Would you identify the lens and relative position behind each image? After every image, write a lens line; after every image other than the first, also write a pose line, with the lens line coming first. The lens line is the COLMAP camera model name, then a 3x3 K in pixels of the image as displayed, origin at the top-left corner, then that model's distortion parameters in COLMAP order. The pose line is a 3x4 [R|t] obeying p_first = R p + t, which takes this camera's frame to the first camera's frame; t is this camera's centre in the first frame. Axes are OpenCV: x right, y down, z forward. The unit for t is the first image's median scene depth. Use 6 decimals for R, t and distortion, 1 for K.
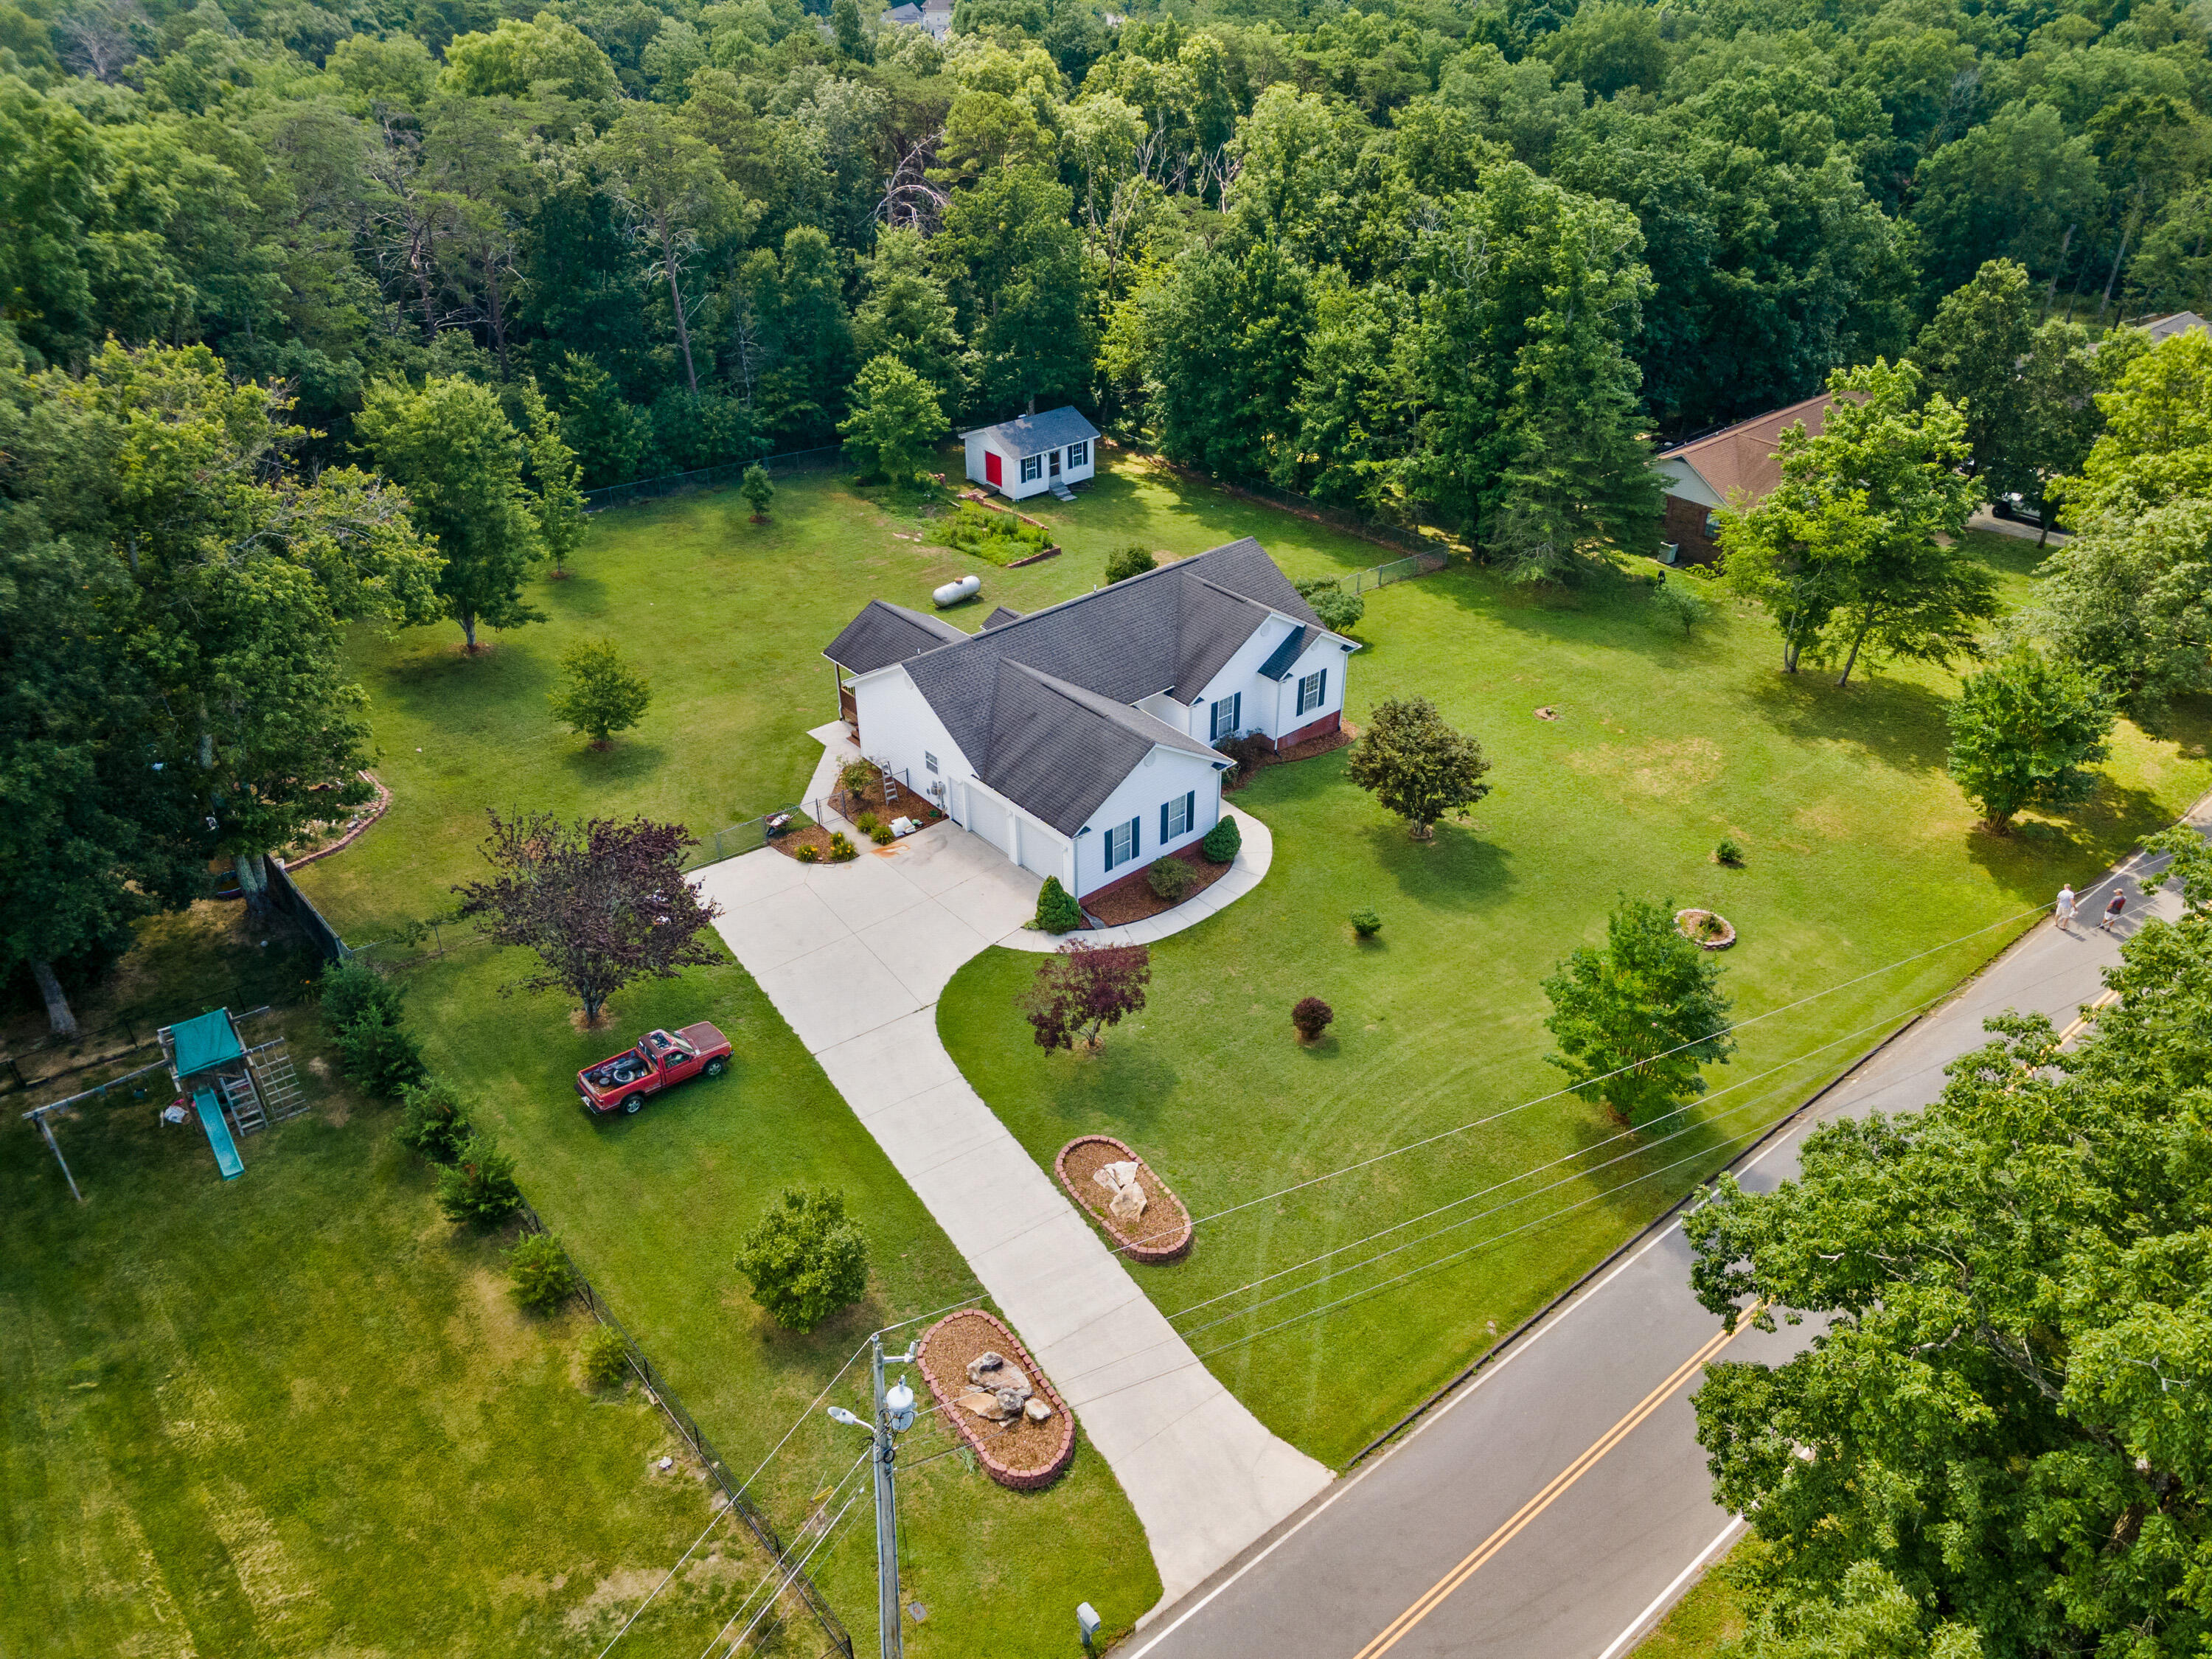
lens RADIAL K [[1654.7, 0, 1106.0], [0, 1654.7, 829.5], [0, 0, 1]] dist [0.034954, 0.001464]
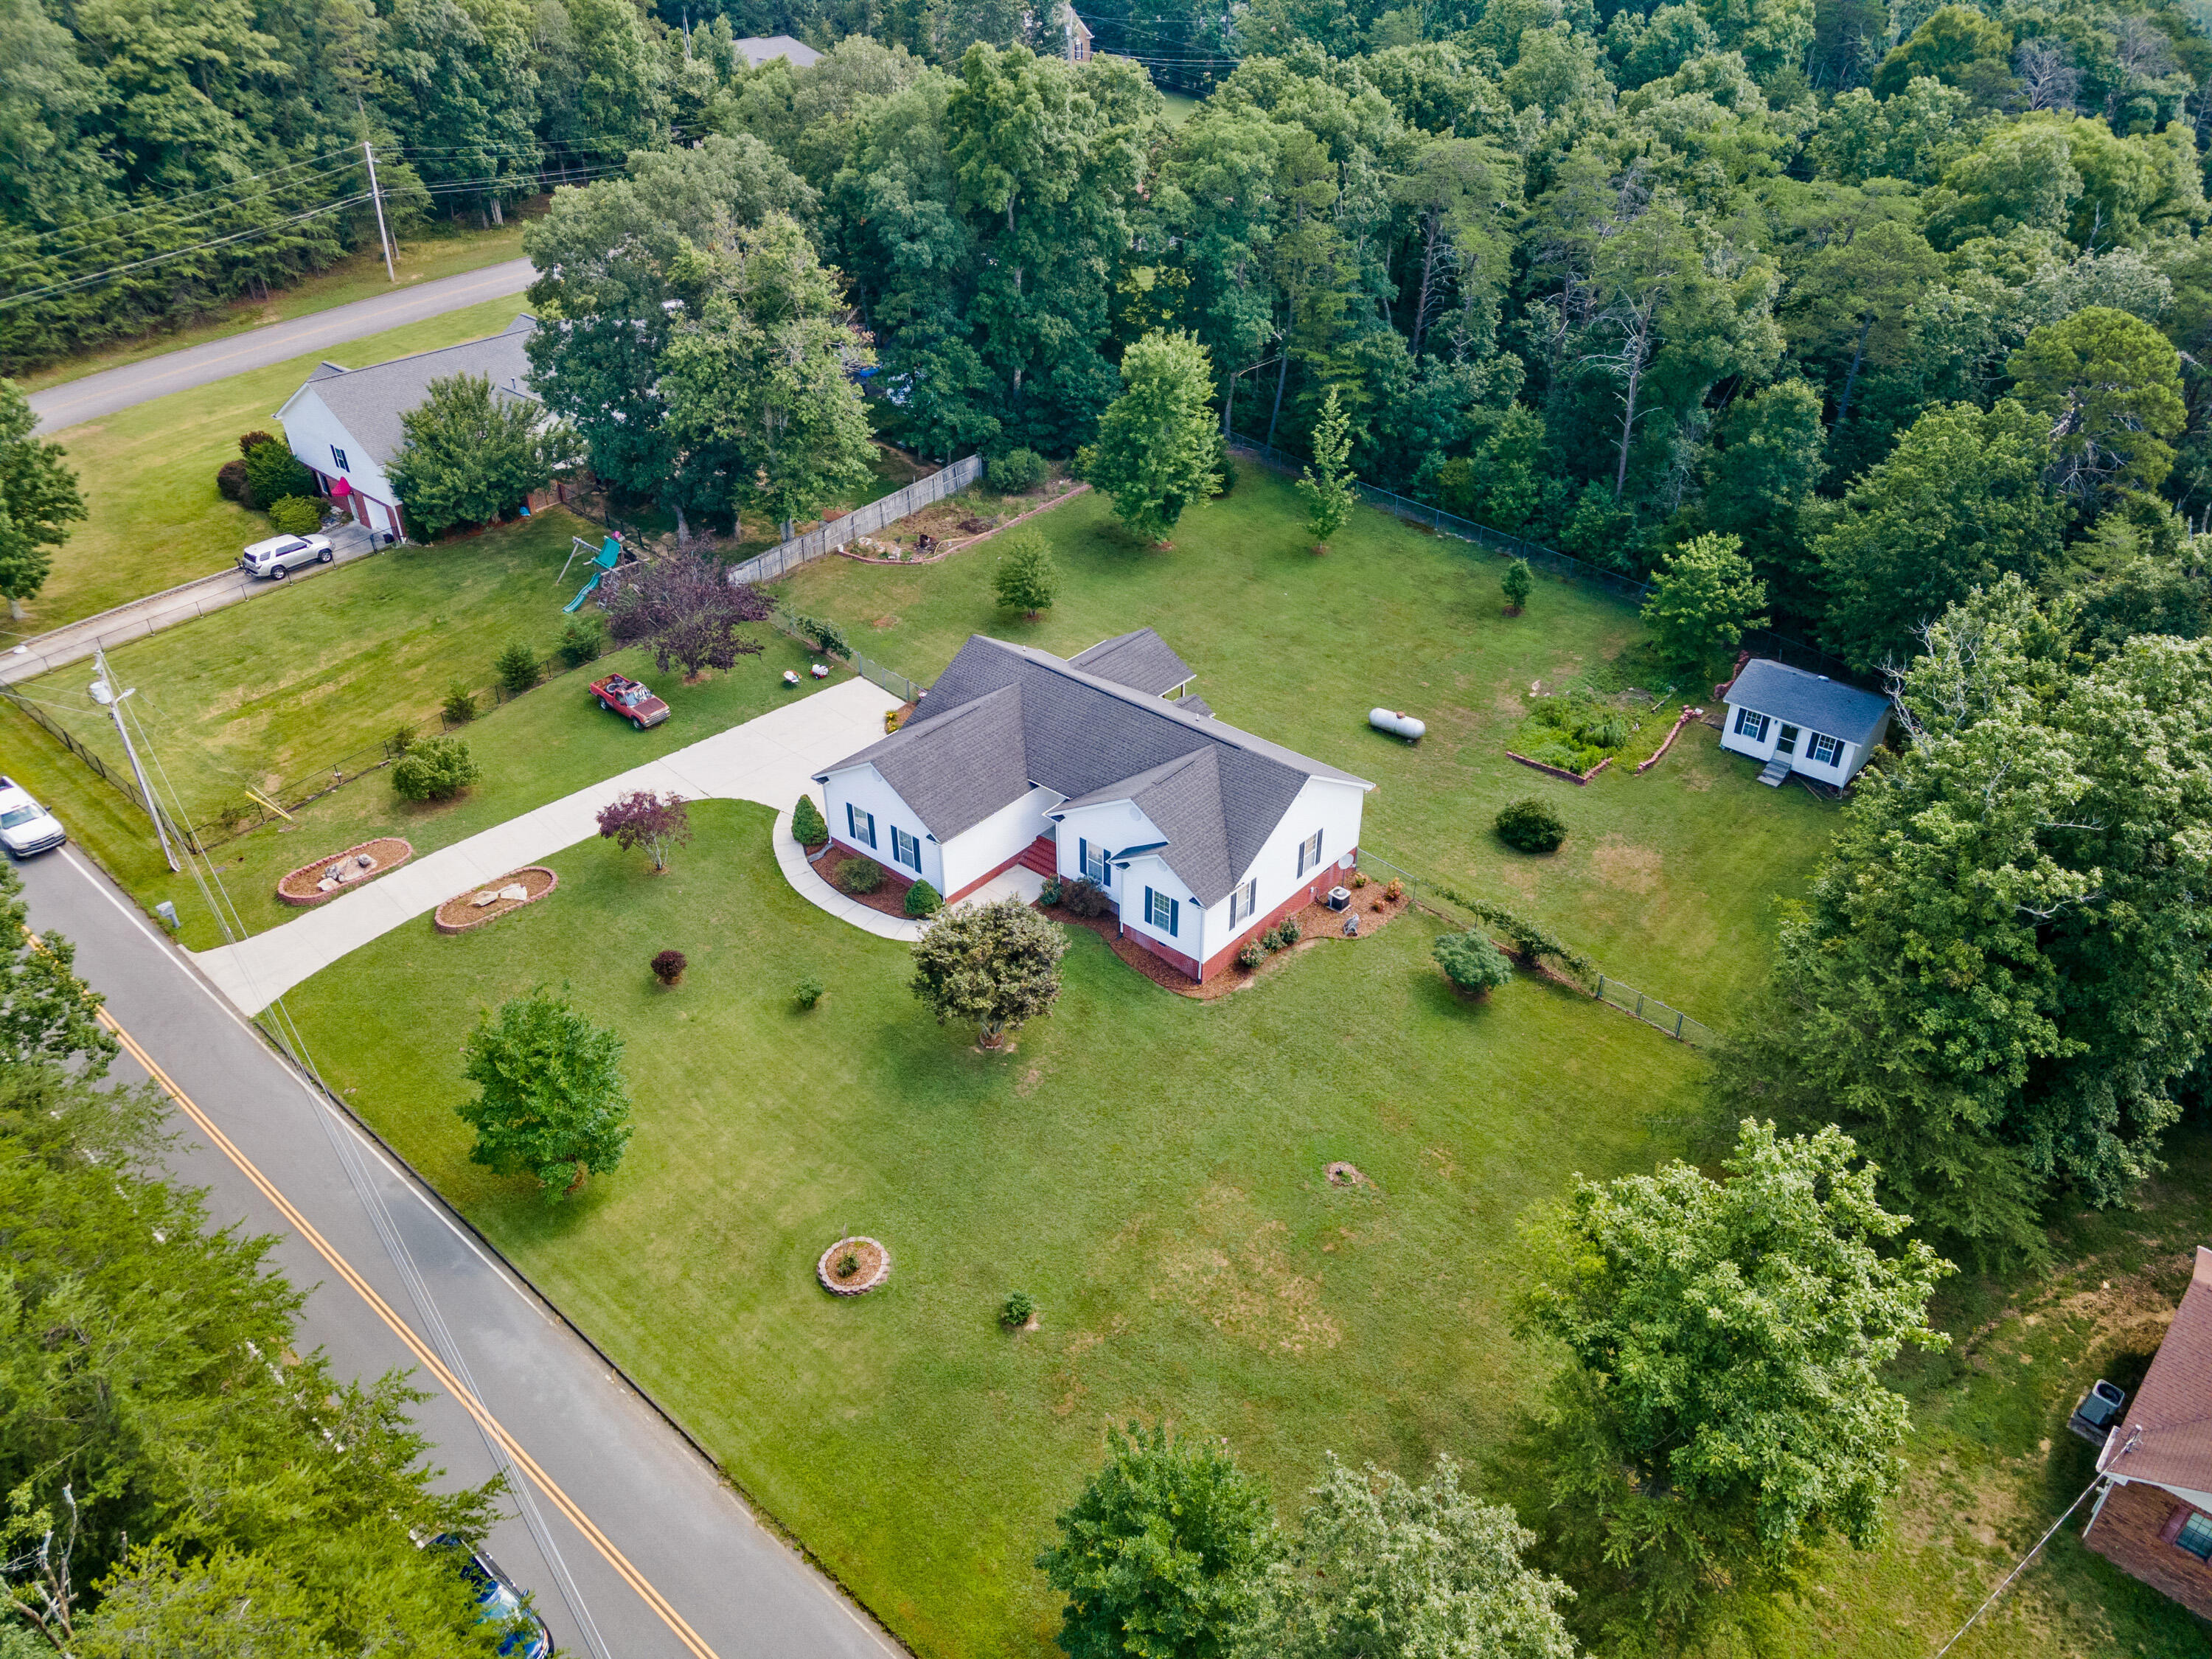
lens RADIAL K [[1609.4, 0, 1097.6], [0, 1609.4, 841.2], [0, 0, 1]] dist [0.029955, -0.003415]
pose [[0.147249, 0.560387, -0.815037, 0.877141], [-0.527729, 0.741443, 0.414444, -0.493444], [0.836553, 0.369092, 0.404909, 0.614893]]
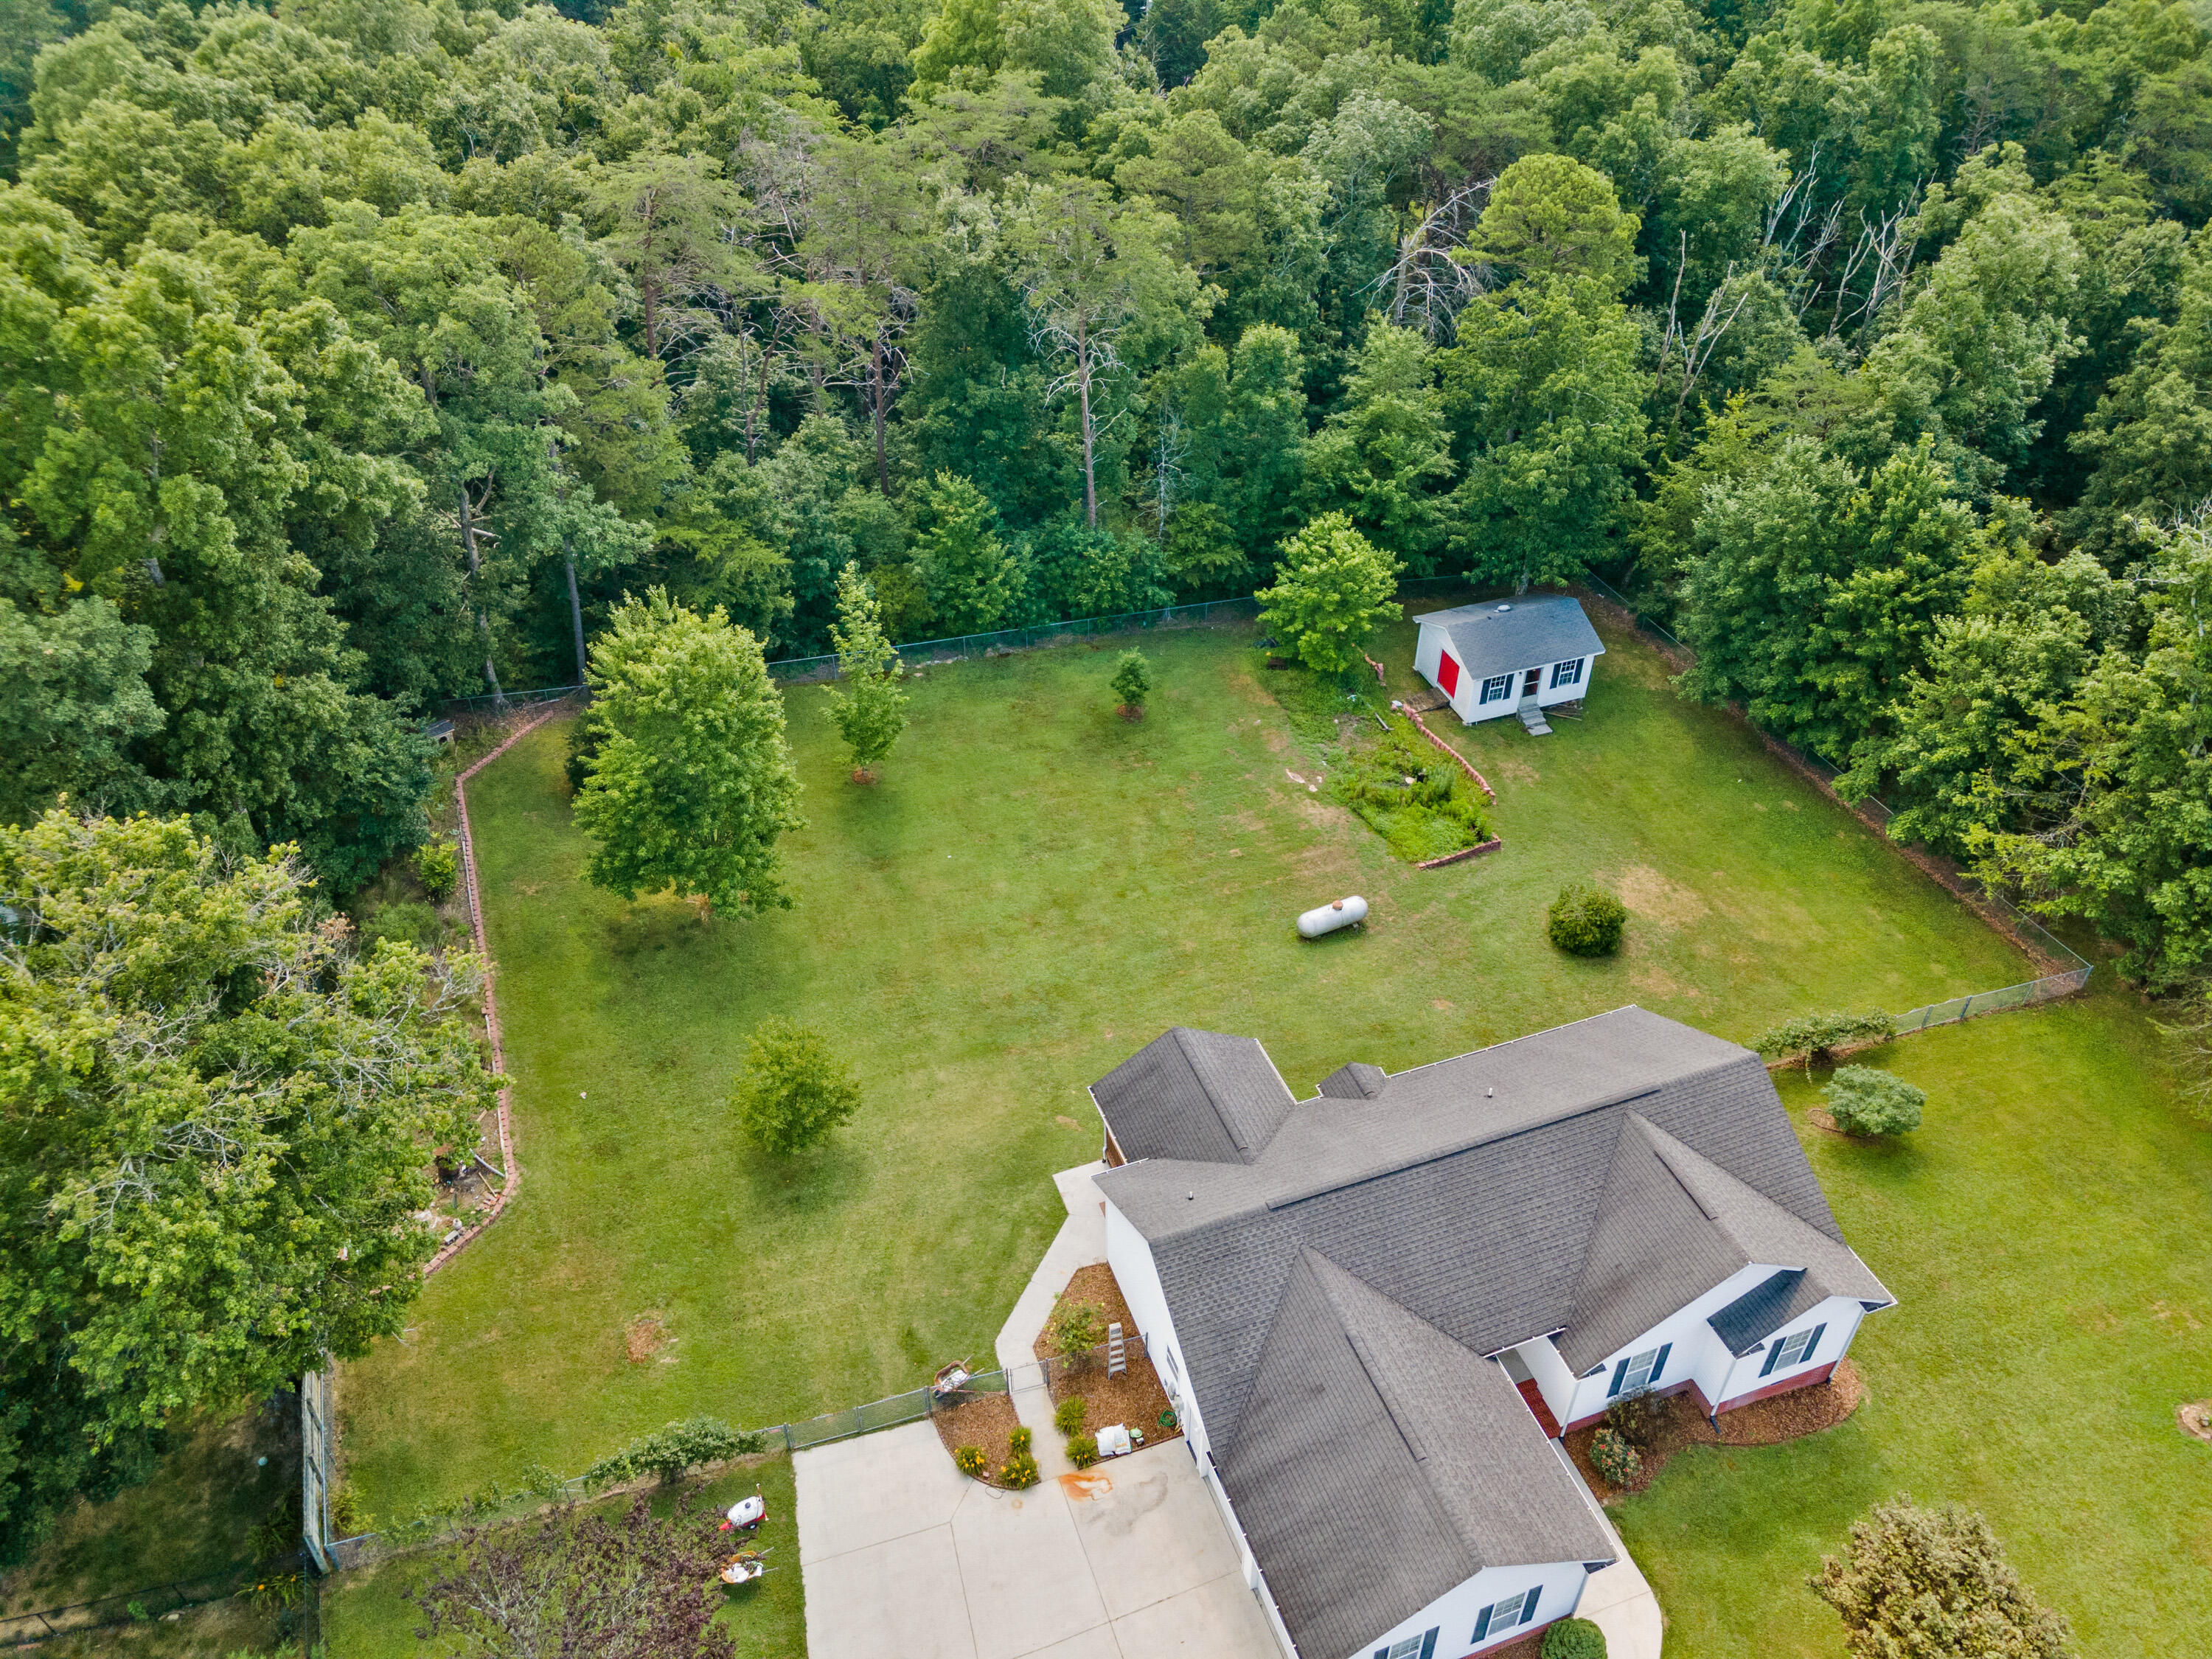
lens RADIAL K [[1609.4, 0, 1097.6], [0, 1609.4, 841.2], [0, 0, 1]] dist [0.029955, -0.003415]
pose [[0.936321, 0.222781, -0.271425, -0.000987], [-0.185642, 0.970172, 0.155898, -0.337562], [0.298060, -0.095583, 0.949750, 0.360190]]
